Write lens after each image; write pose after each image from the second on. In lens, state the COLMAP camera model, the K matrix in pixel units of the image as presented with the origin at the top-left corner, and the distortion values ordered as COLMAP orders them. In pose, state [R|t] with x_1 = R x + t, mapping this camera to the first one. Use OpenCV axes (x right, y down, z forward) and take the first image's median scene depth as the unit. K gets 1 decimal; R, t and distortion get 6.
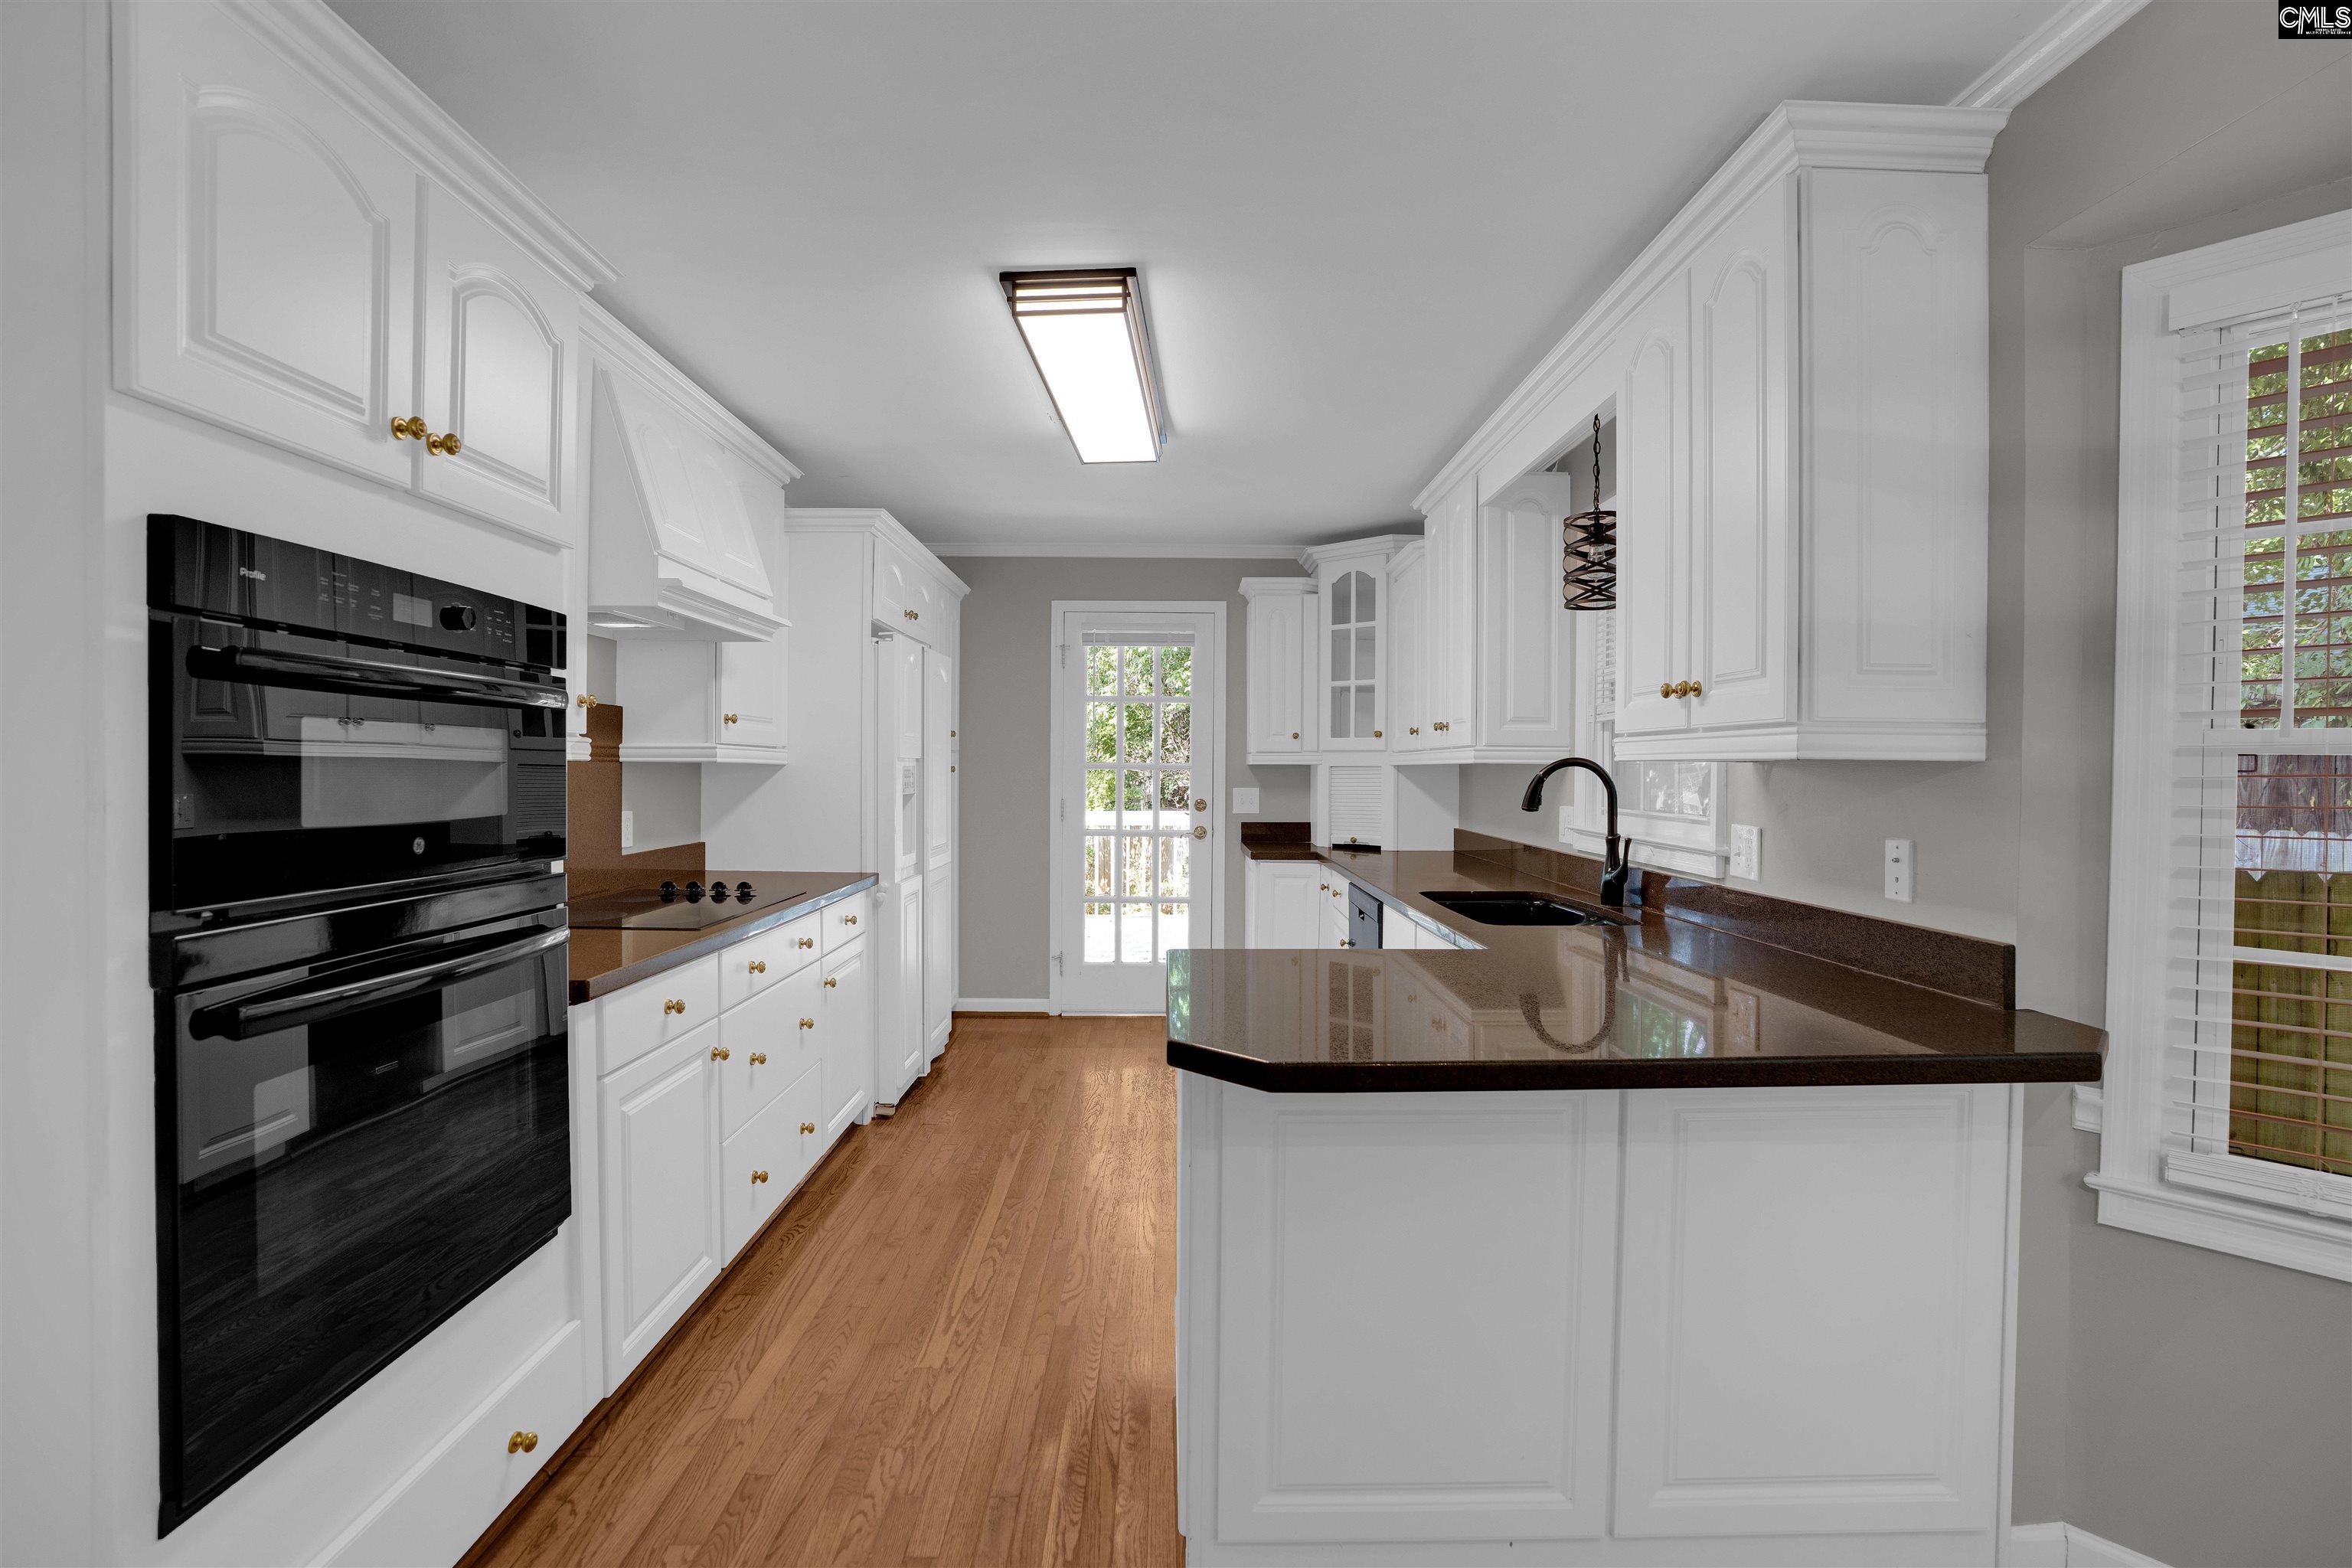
lens RADIAL K [[1121.8, 0, 1170.3], [0, 1121.8, 793.7], [0, 0, 1]] dist [-0.060790, 0.015658]
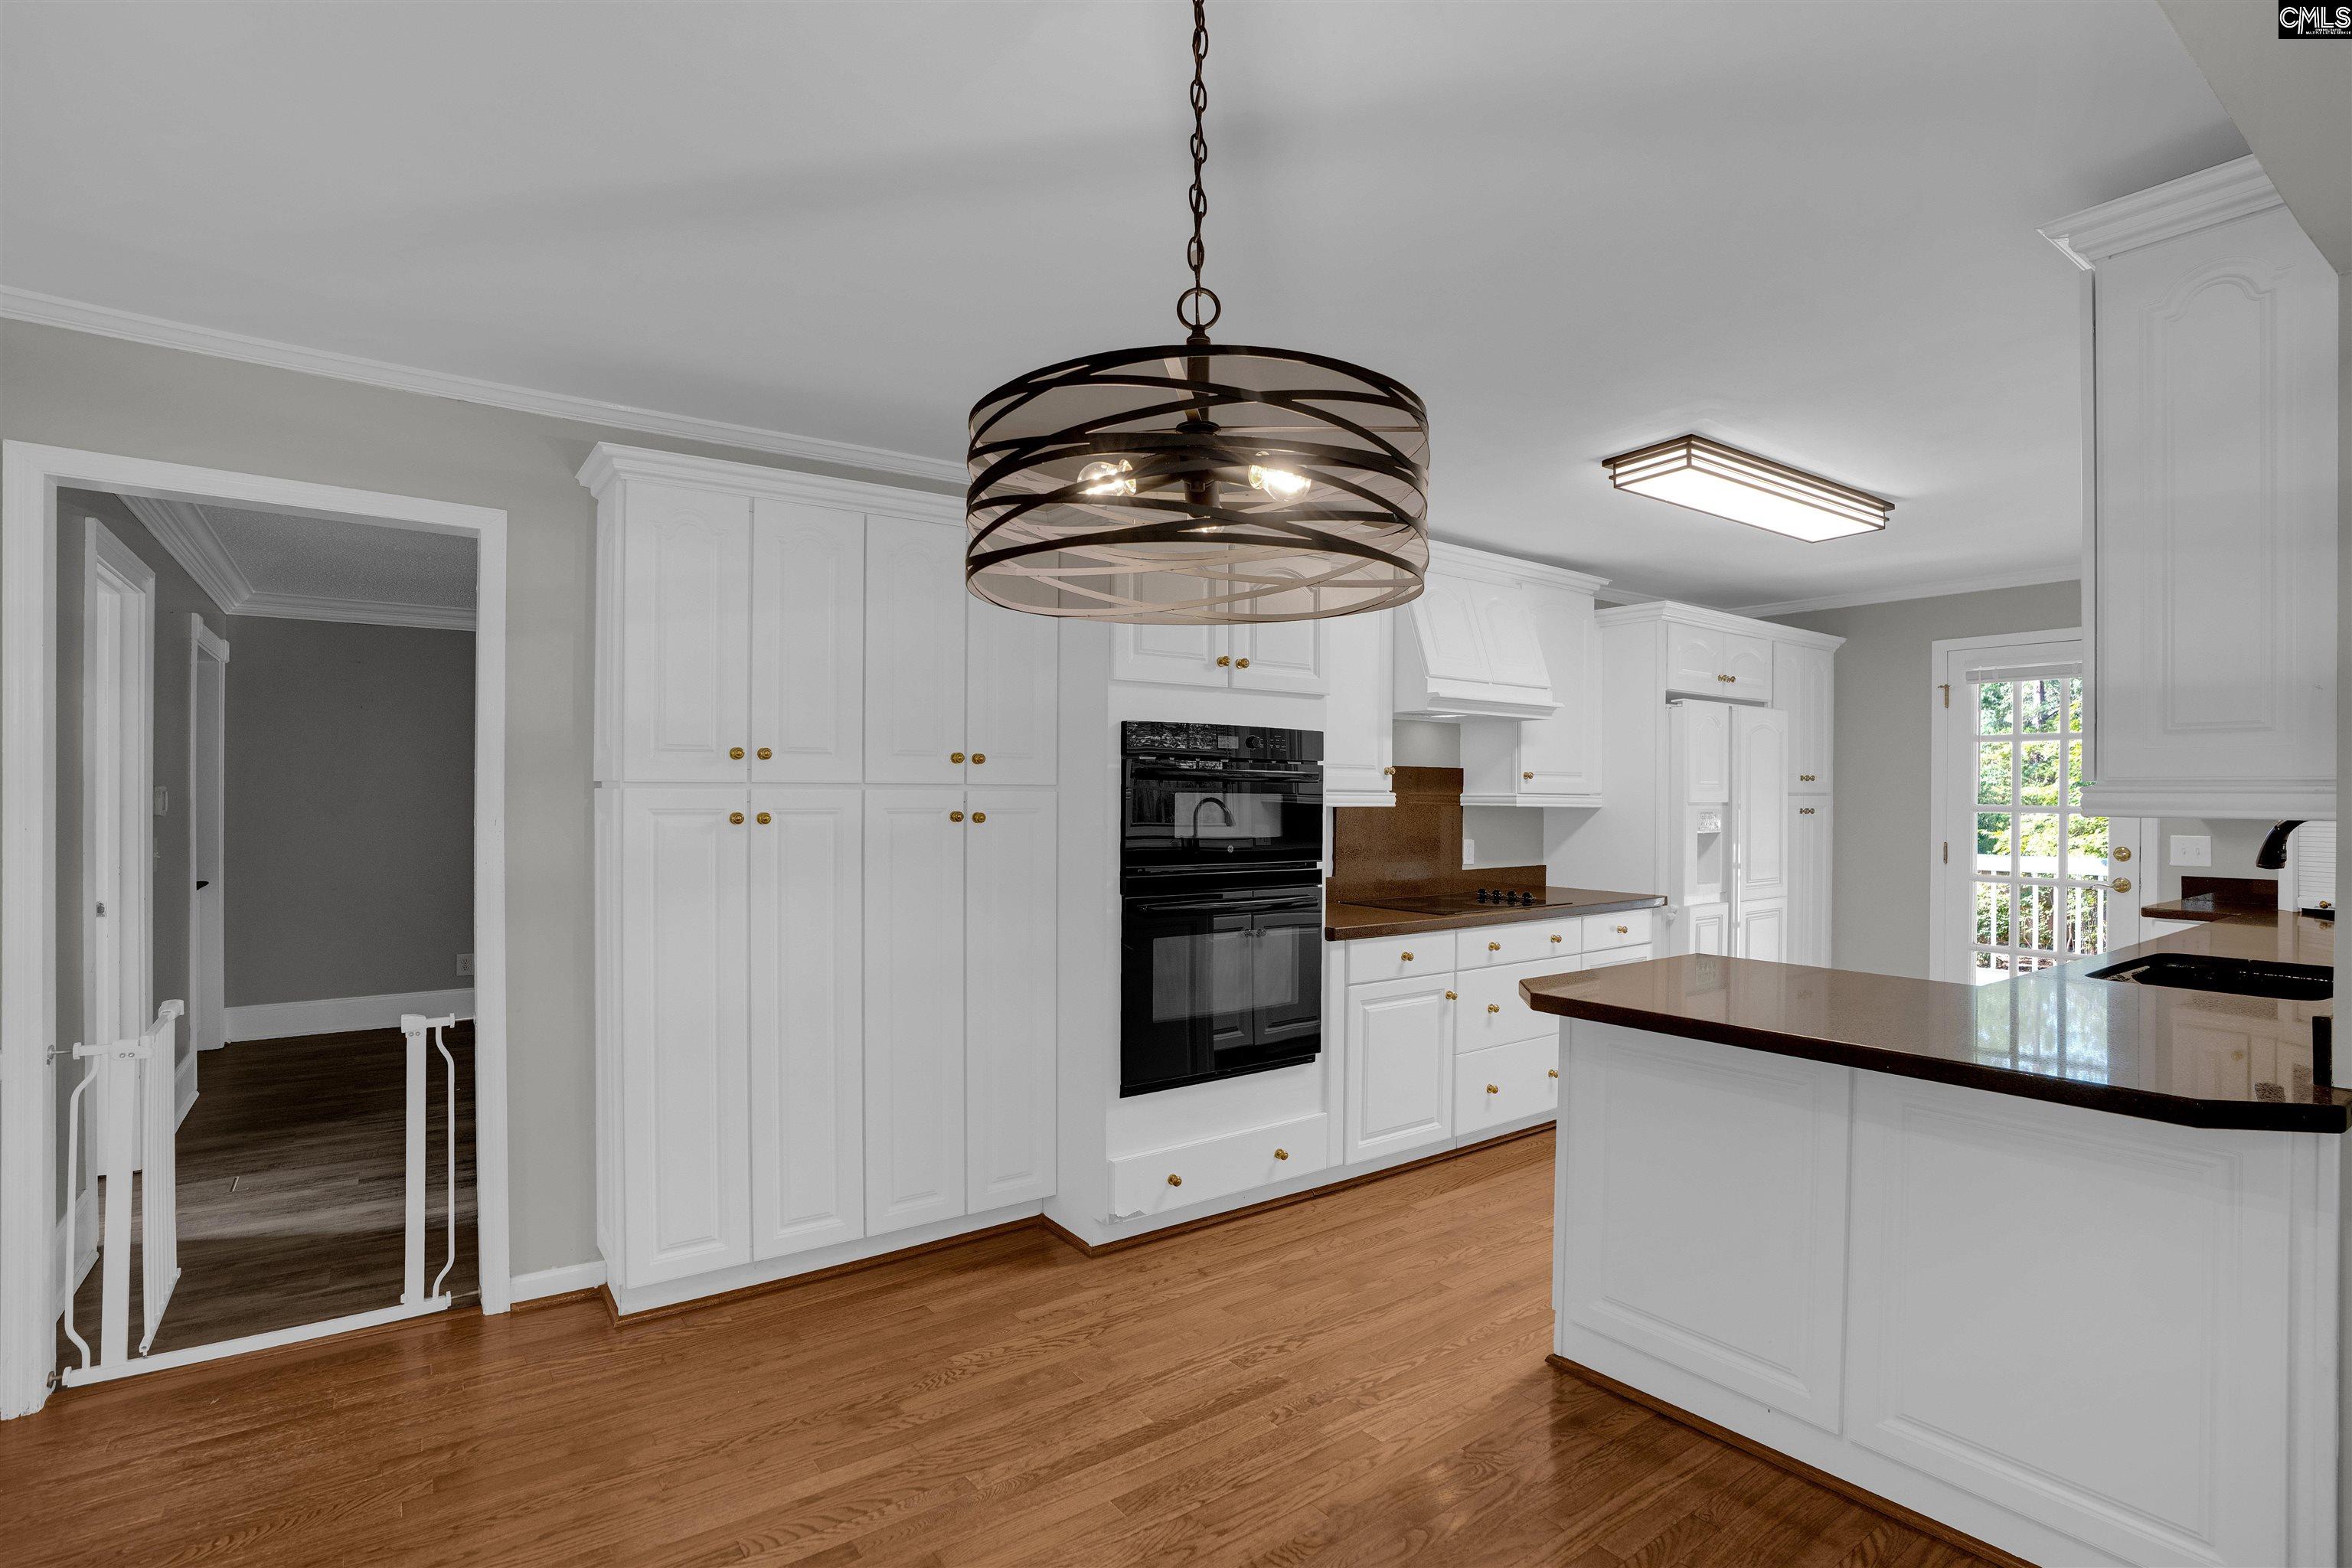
lens RADIAL K [[1121.8, 0, 1101.4], [0, 1121.8, 827.7], [0, 0, 1]] dist [-0.060790, 0.015658]
pose [[0.532970, 0.020463, -0.845887, 0.655248], [-0.020785, 0.999722, 0.011088, -0.007899], [0.845879, 0.011672, 0.533247, -0.258880]]
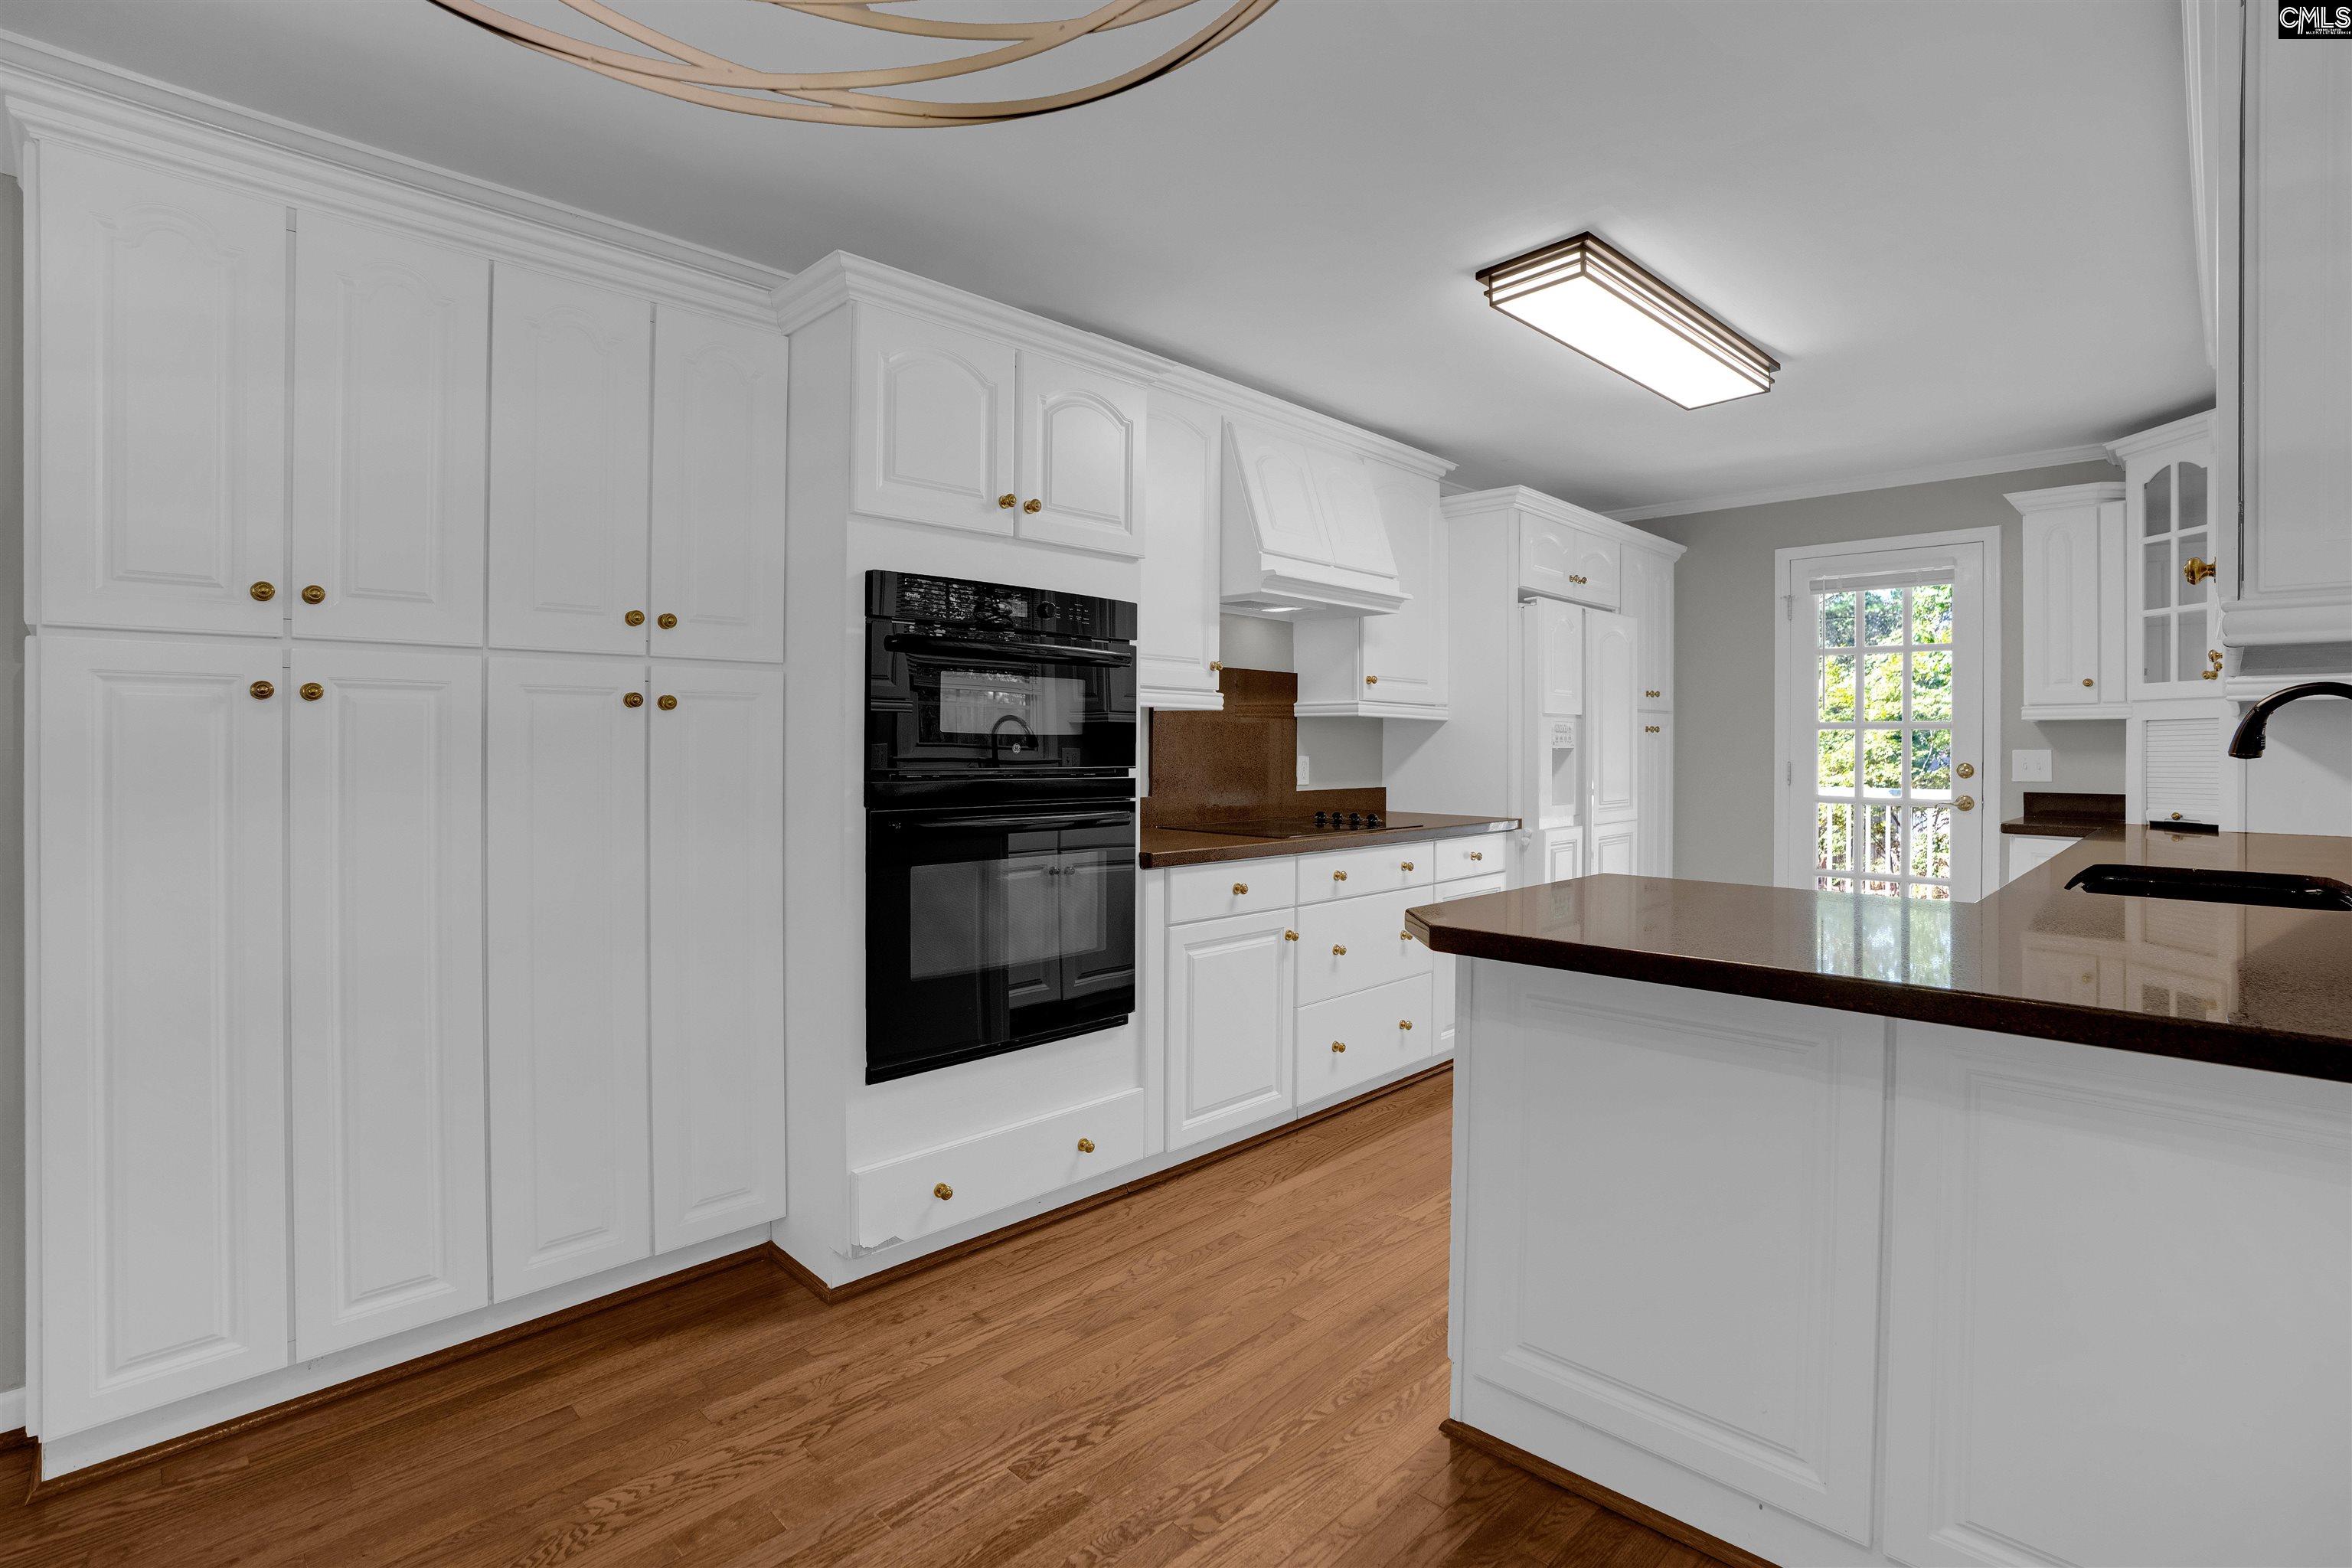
lens RADIAL K [[1121.8, 0, 1128.7], [0, 1121.8, 764.6], [0, 0, 1]] dist [-0.060790, 0.015658]
pose [[0.680120, 0.011553, -0.733010, 0.415089], [-0.020967, 0.999773, -0.003696, 0.045551], [0.732801, 0.017882, 0.680208, -0.026432]]
